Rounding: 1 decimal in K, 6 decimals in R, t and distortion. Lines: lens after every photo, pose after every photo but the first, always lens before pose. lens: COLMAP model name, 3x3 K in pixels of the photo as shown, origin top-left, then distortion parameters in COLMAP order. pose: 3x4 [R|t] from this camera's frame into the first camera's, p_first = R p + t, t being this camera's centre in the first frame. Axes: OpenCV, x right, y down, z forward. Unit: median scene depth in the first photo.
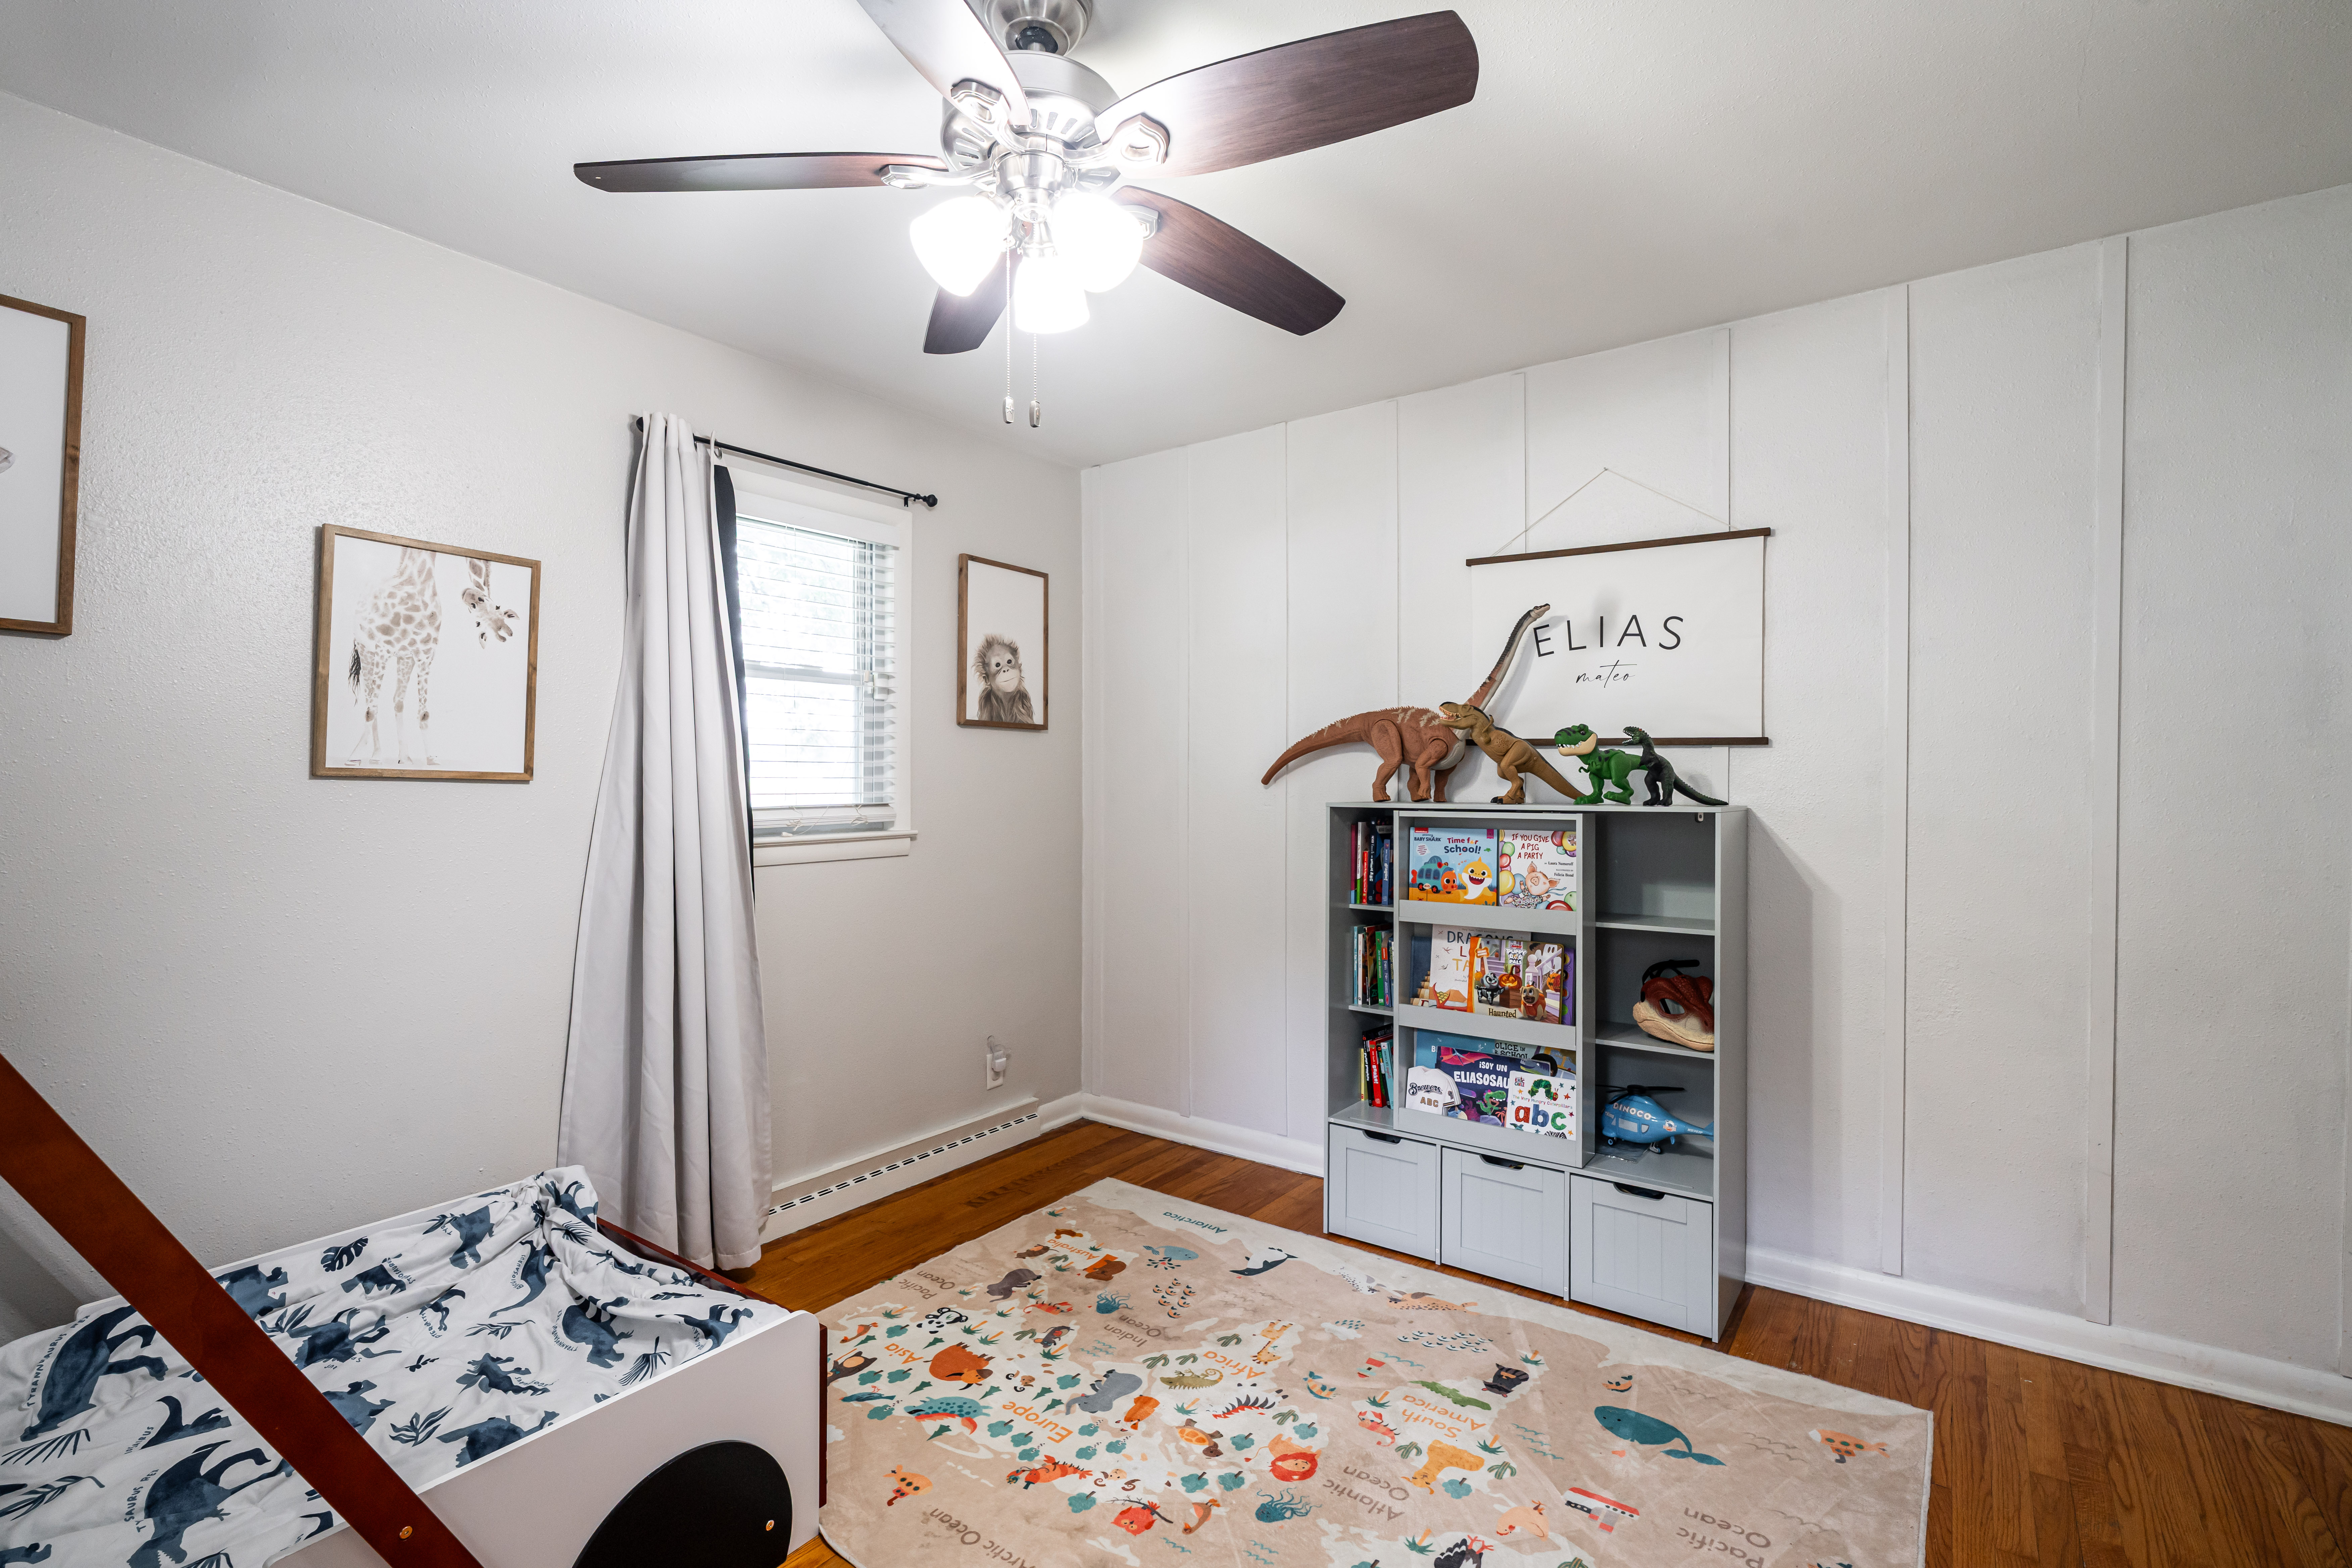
lens RADIAL K [[1060.4, 0, 1174.5], [0, 1060.4, 780.9], [0, 0, 1]] dist [-0.004036, 0.000349]
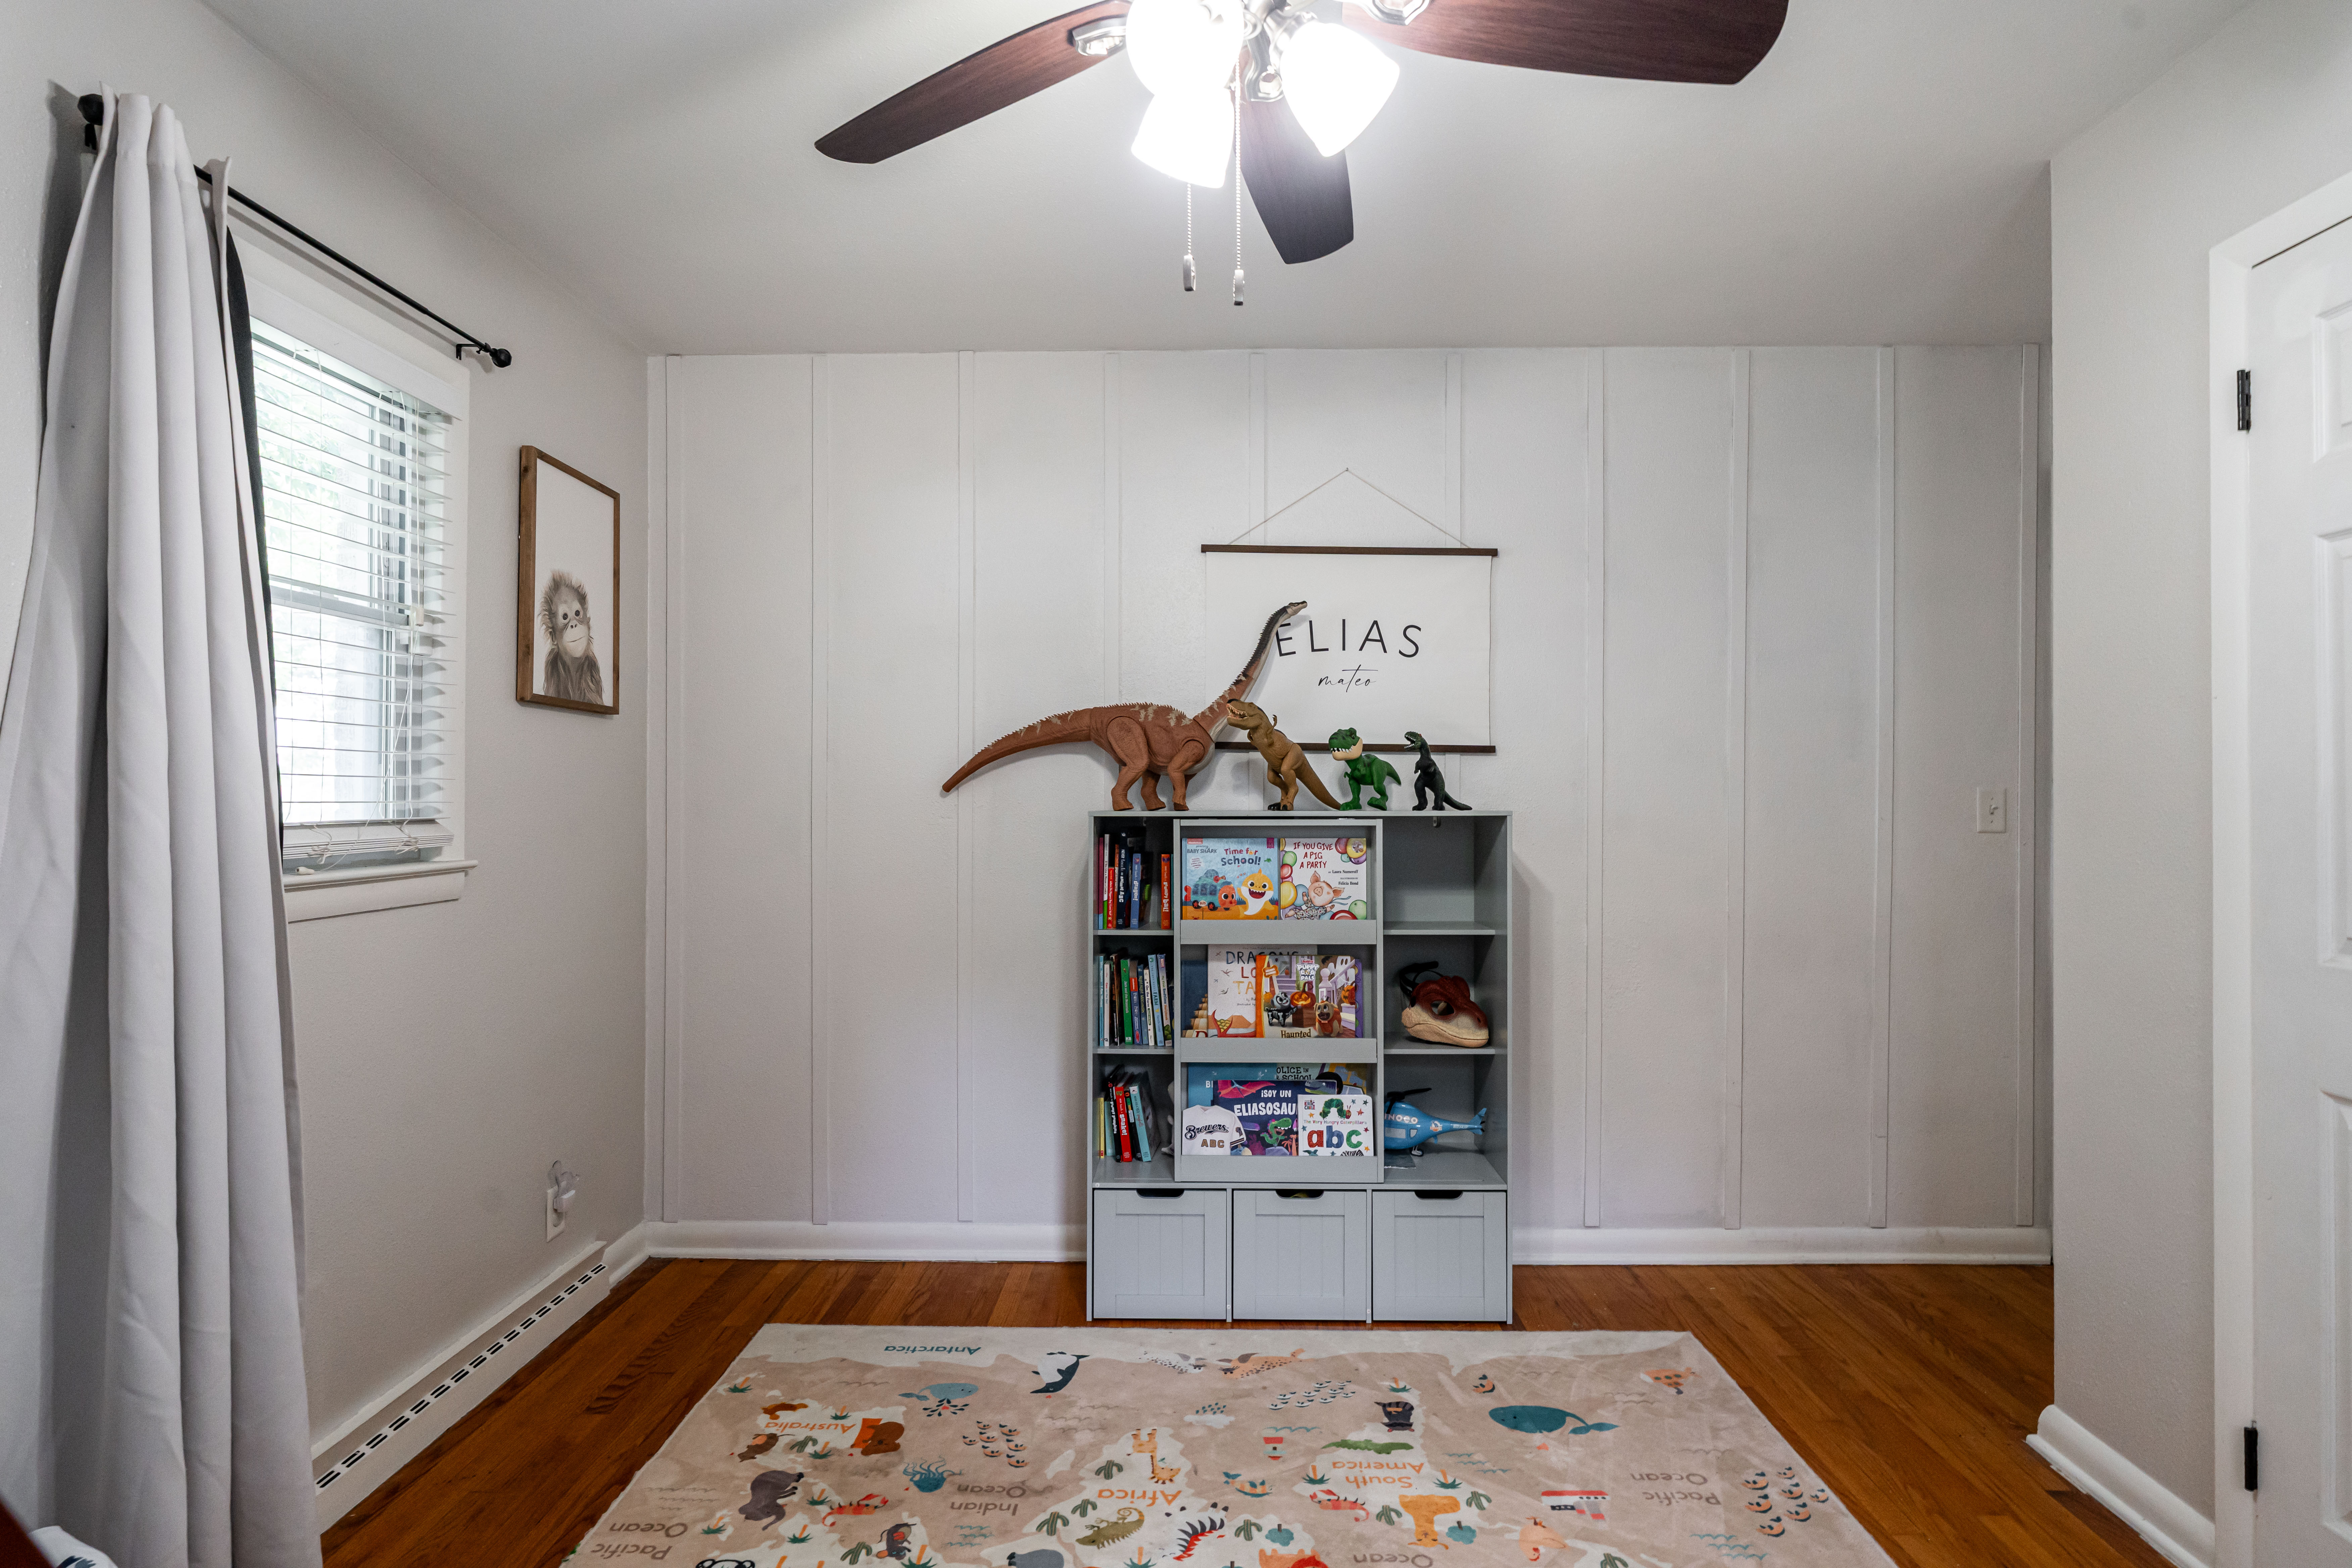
lens RADIAL K [[1207.7, 0, 1176.6], [0, 1207.7, 792.3], [0, 0, 1]] dist [-0.004479, -0.002476]
pose [[0.820670, 0.002949, 0.571395, -0.376080], [0.000696, 0.999981, -0.006160, 0.012032], [-0.571402, 0.005453, 0.820652, 0.180007]]
